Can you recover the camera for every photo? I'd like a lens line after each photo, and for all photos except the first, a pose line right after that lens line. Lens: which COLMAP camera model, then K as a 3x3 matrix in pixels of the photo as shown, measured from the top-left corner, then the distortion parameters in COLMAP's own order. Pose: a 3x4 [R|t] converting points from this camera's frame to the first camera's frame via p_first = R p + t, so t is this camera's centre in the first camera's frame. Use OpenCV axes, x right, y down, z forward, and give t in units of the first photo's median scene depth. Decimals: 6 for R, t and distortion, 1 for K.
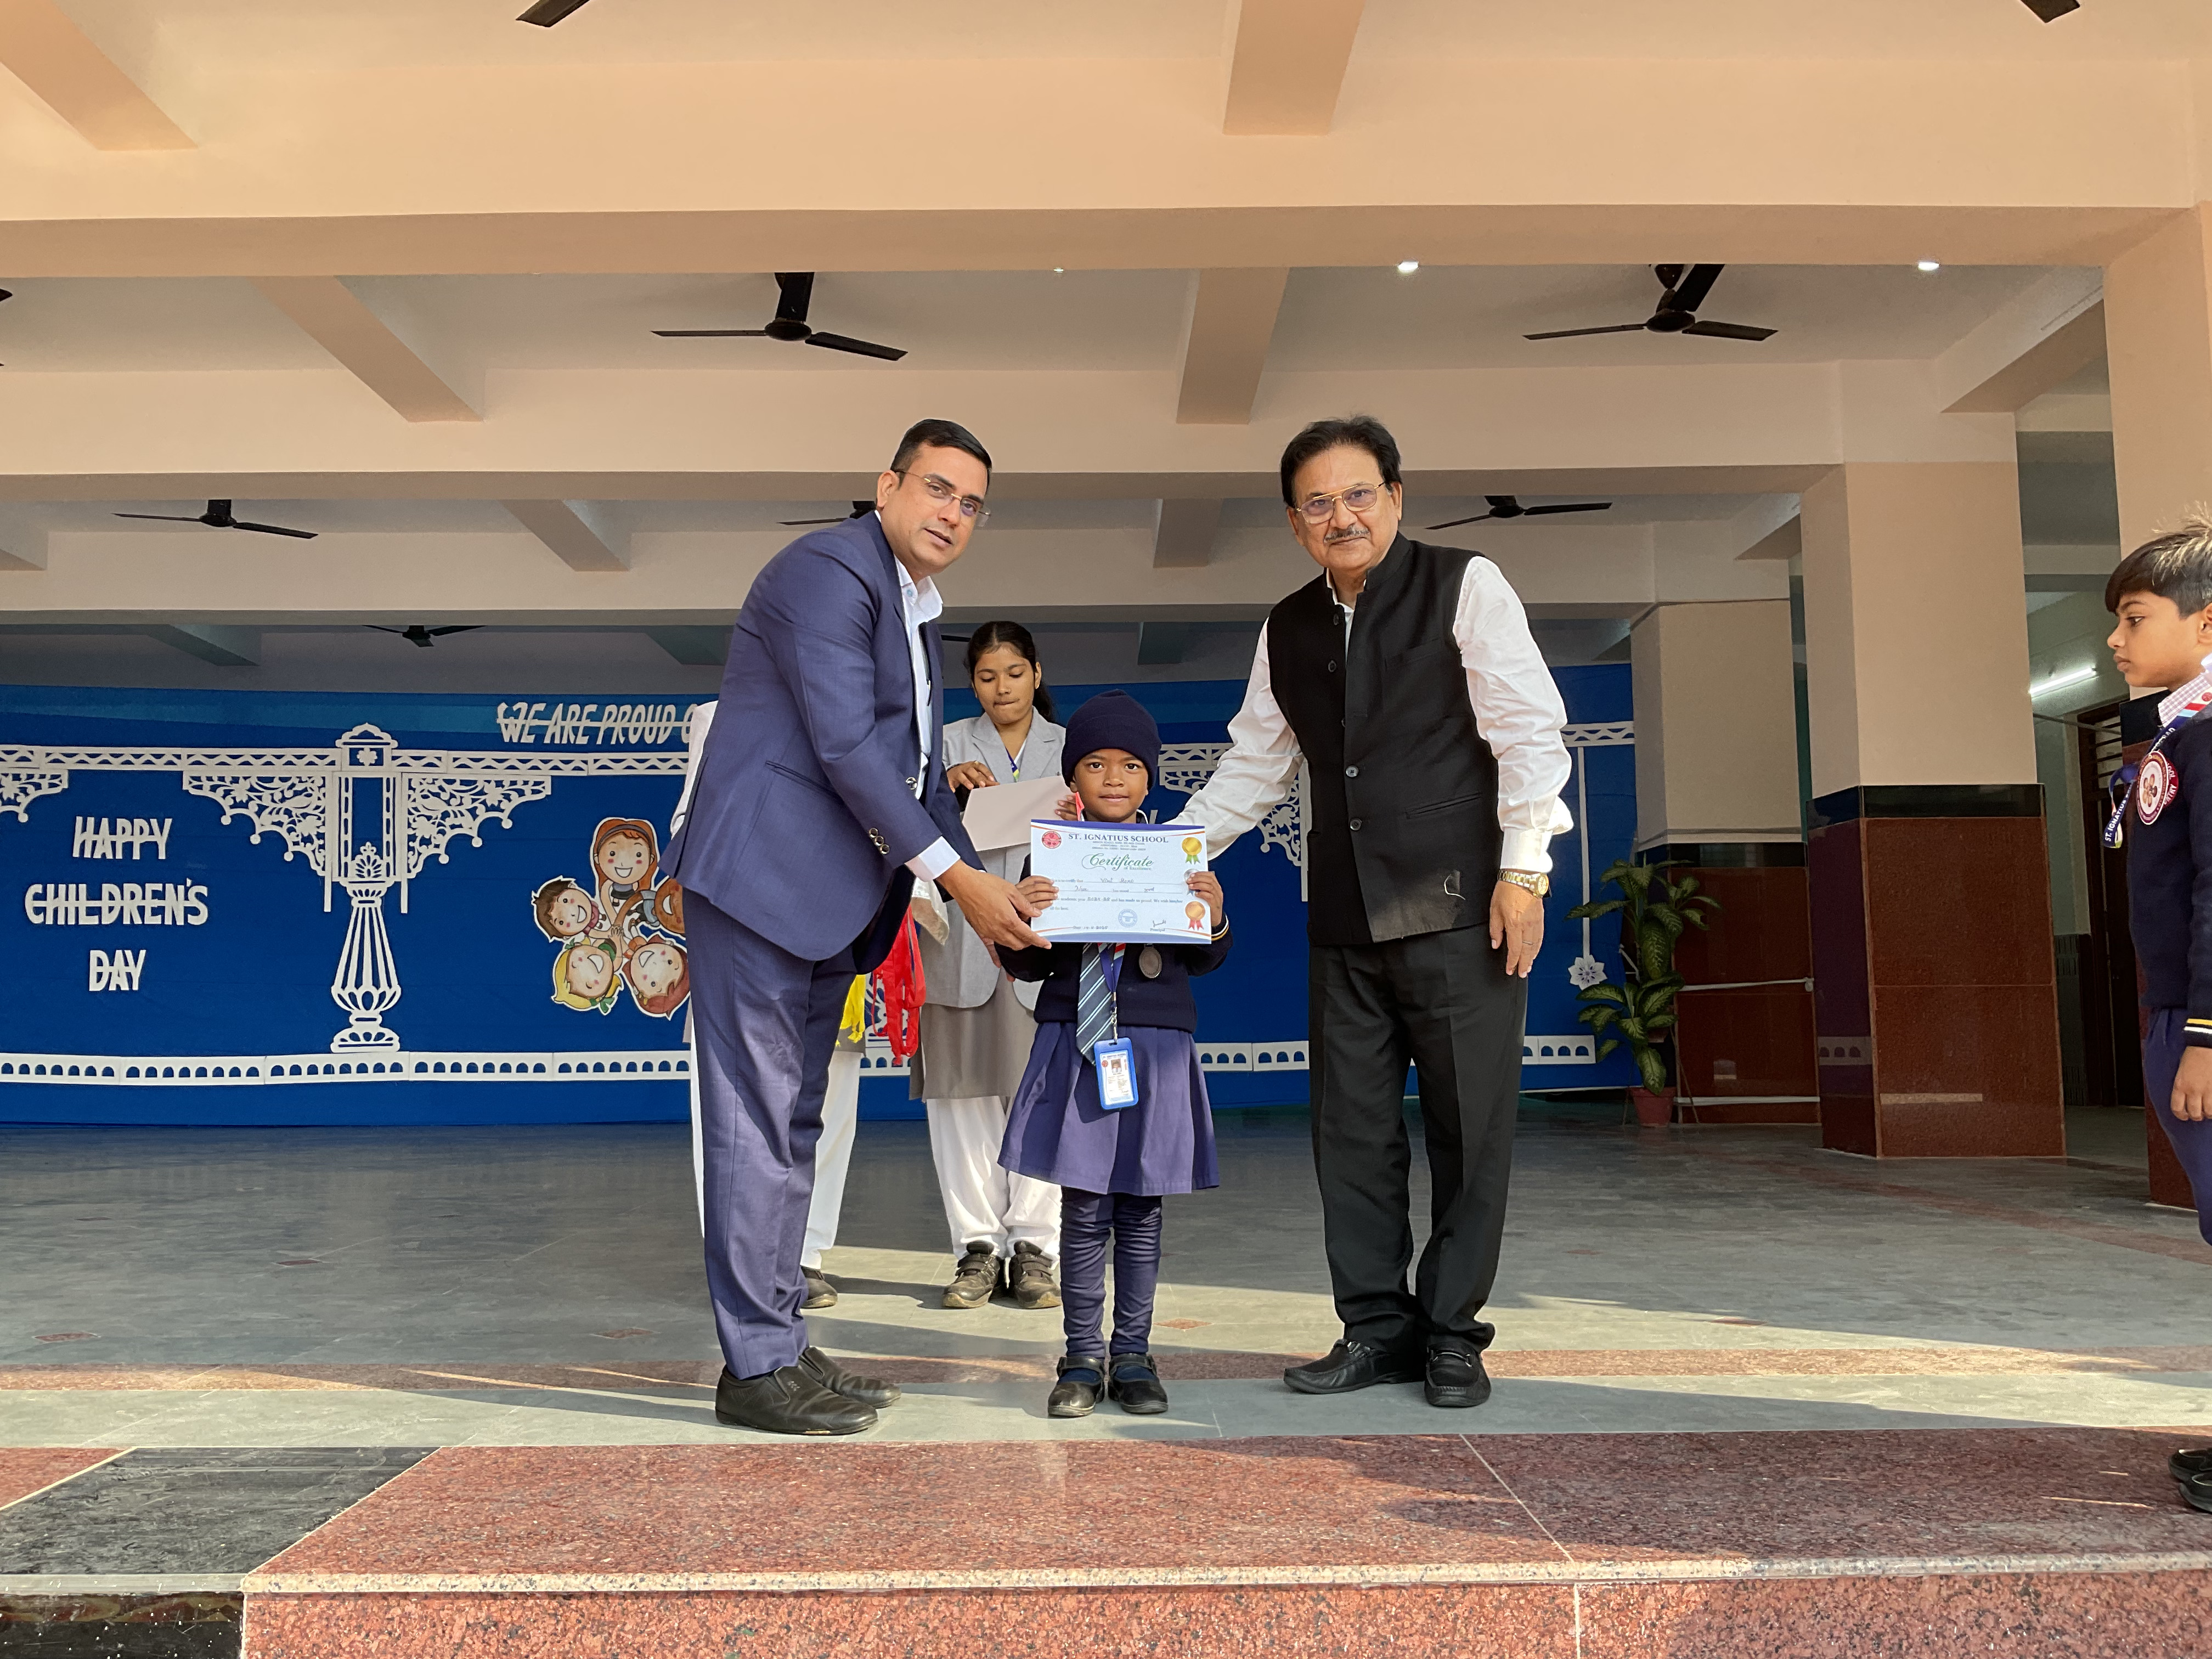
lens RADIAL K [[1813.6, 0, 1154.4], [0, 1813.6, 756.4], [0, 0, 1]] dist [-0.012871, -0.005945]
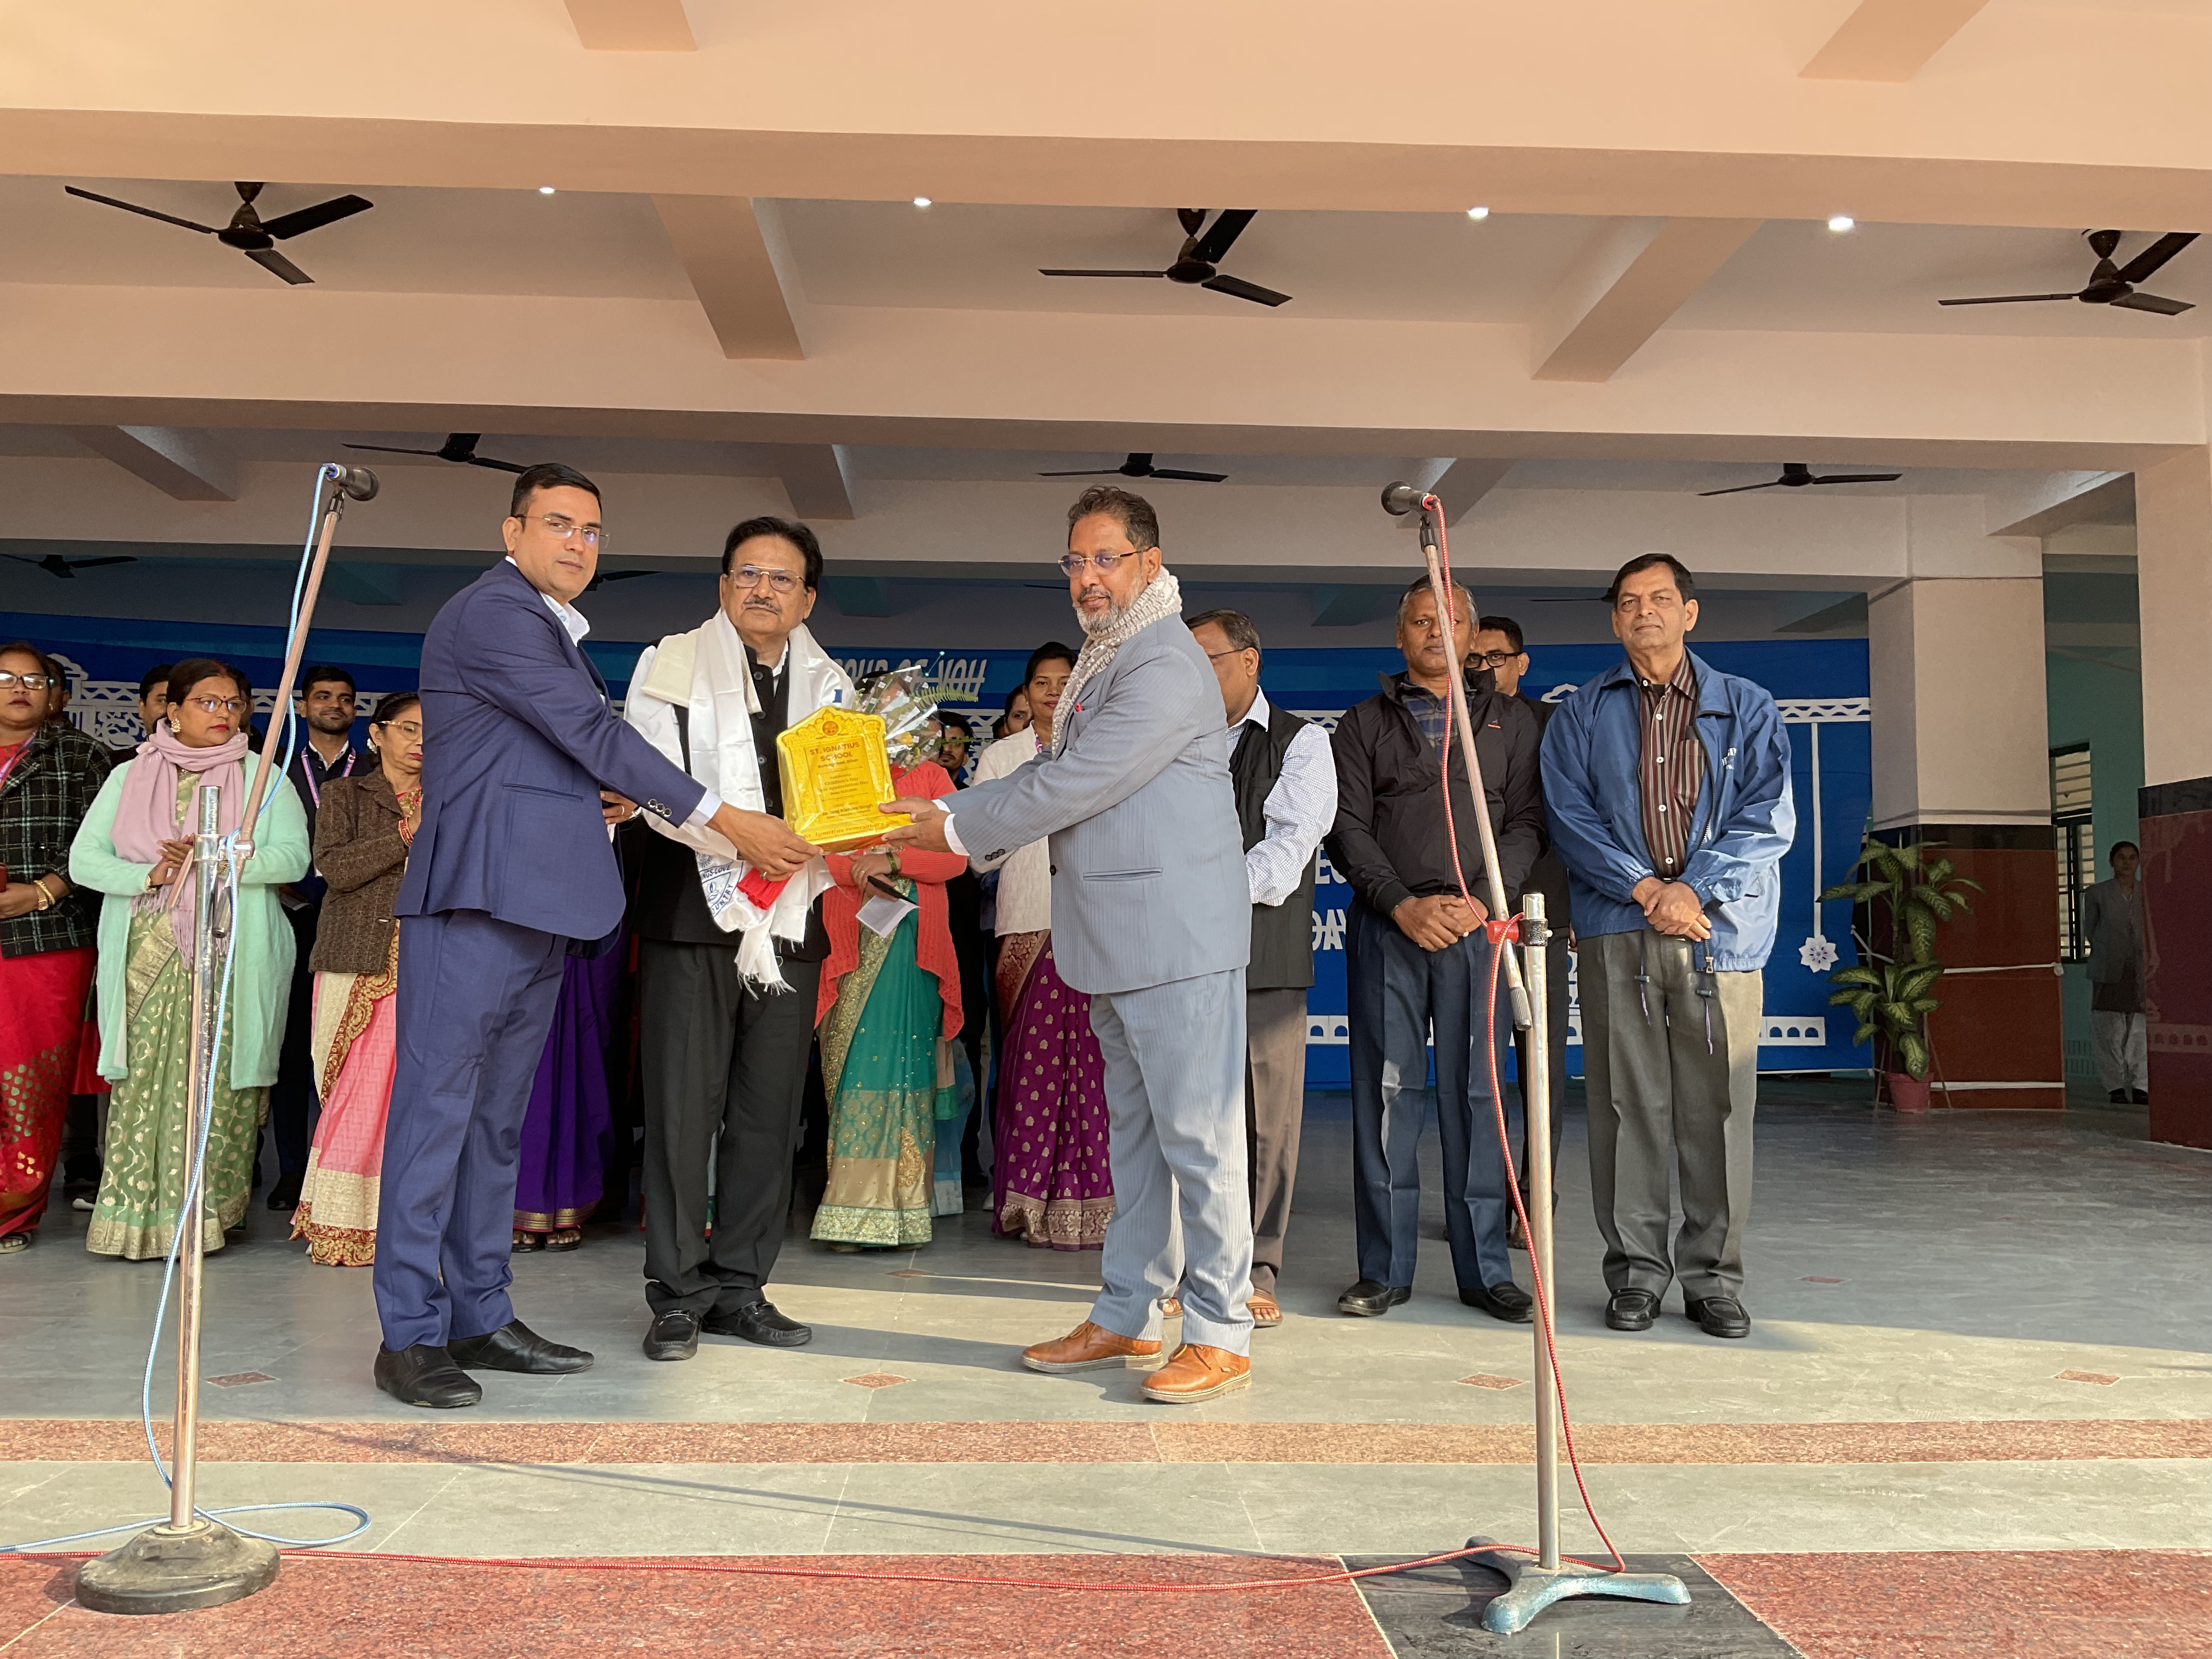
lens RADIAL K [[1886.8, 0, 1109.5], [0, 1886.8, 811.7], [0, 0, 1]] dist [0.012784, -0.044070]
pose [[0.999576, 0.020936, 0.020257, -0.167233], [-0.021946, 0.998457, 0.051013, -0.001264], [-0.019158, -0.051436, 0.998493, -0.010608]]
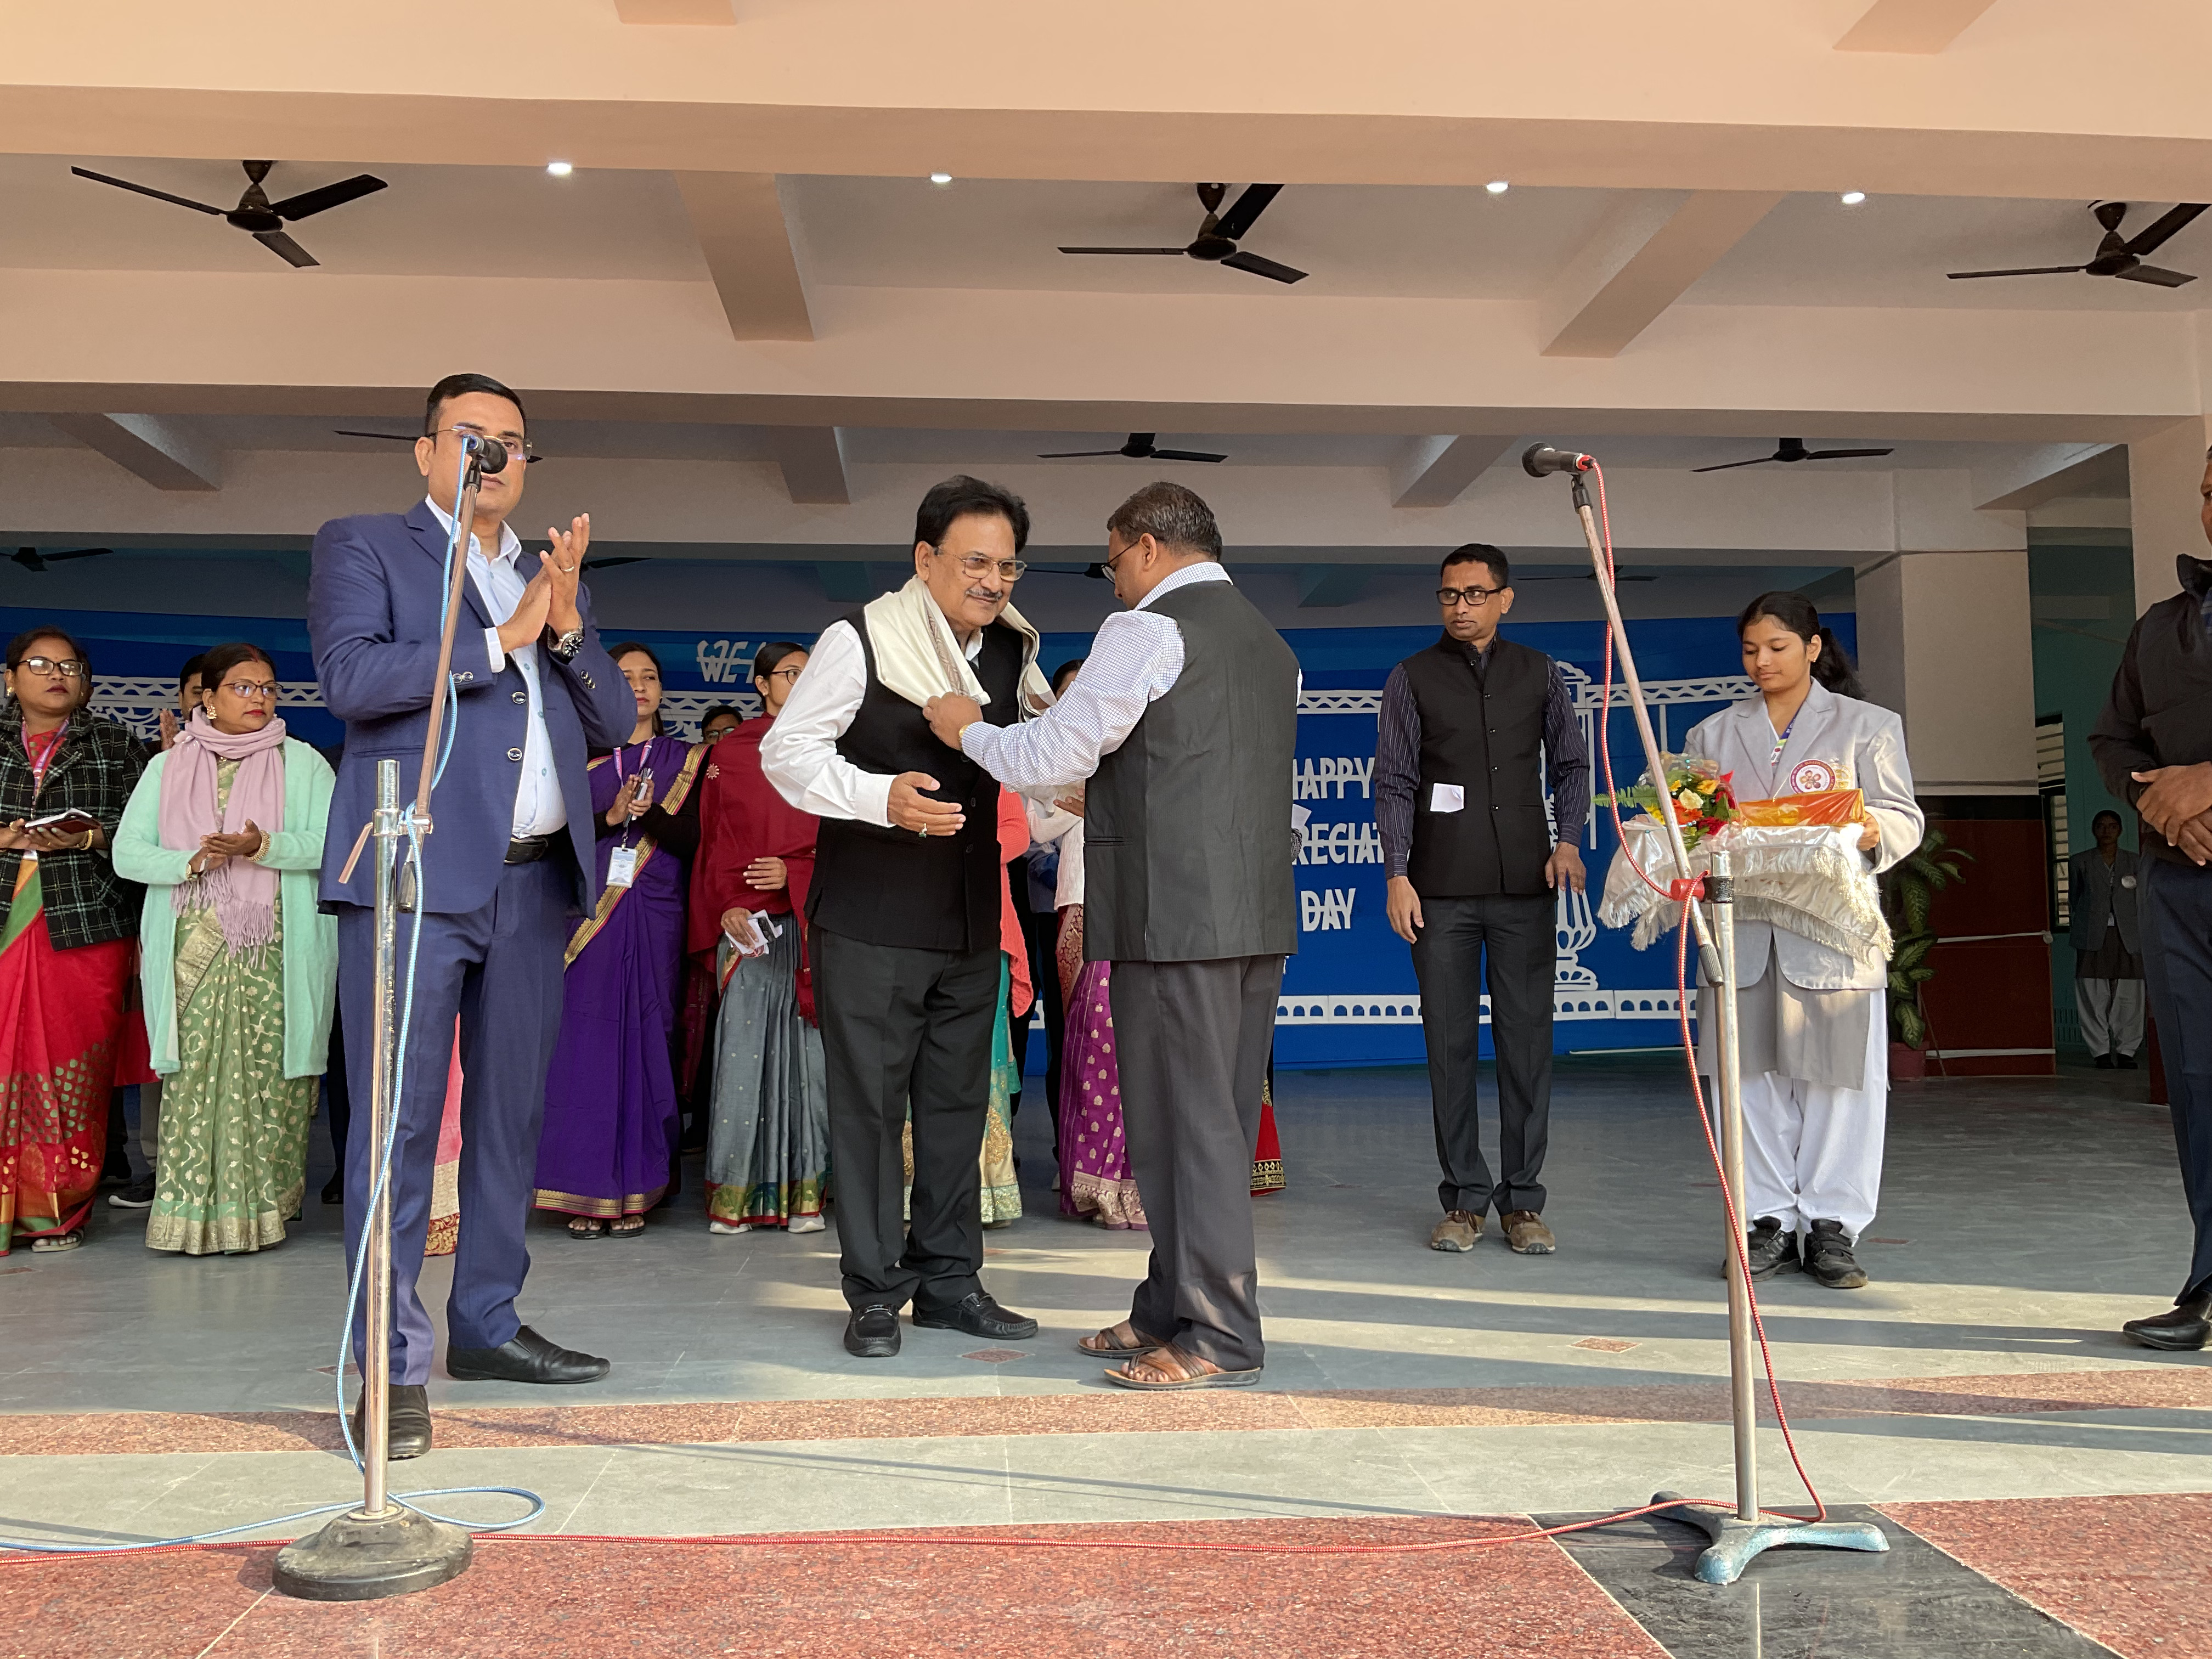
lens RADIAL K [[1886.8, 0, 1115.0], [0, 1886.8, 813.3], [0, 0, 1]] dist [0.012784, -0.044070]
pose [[0.998852, 0.007587, 0.047293, -0.190372], [-0.010359, 0.998224, 0.058658, 0.001331], [-0.046764, -0.059080, 0.997157, -0.009178]]
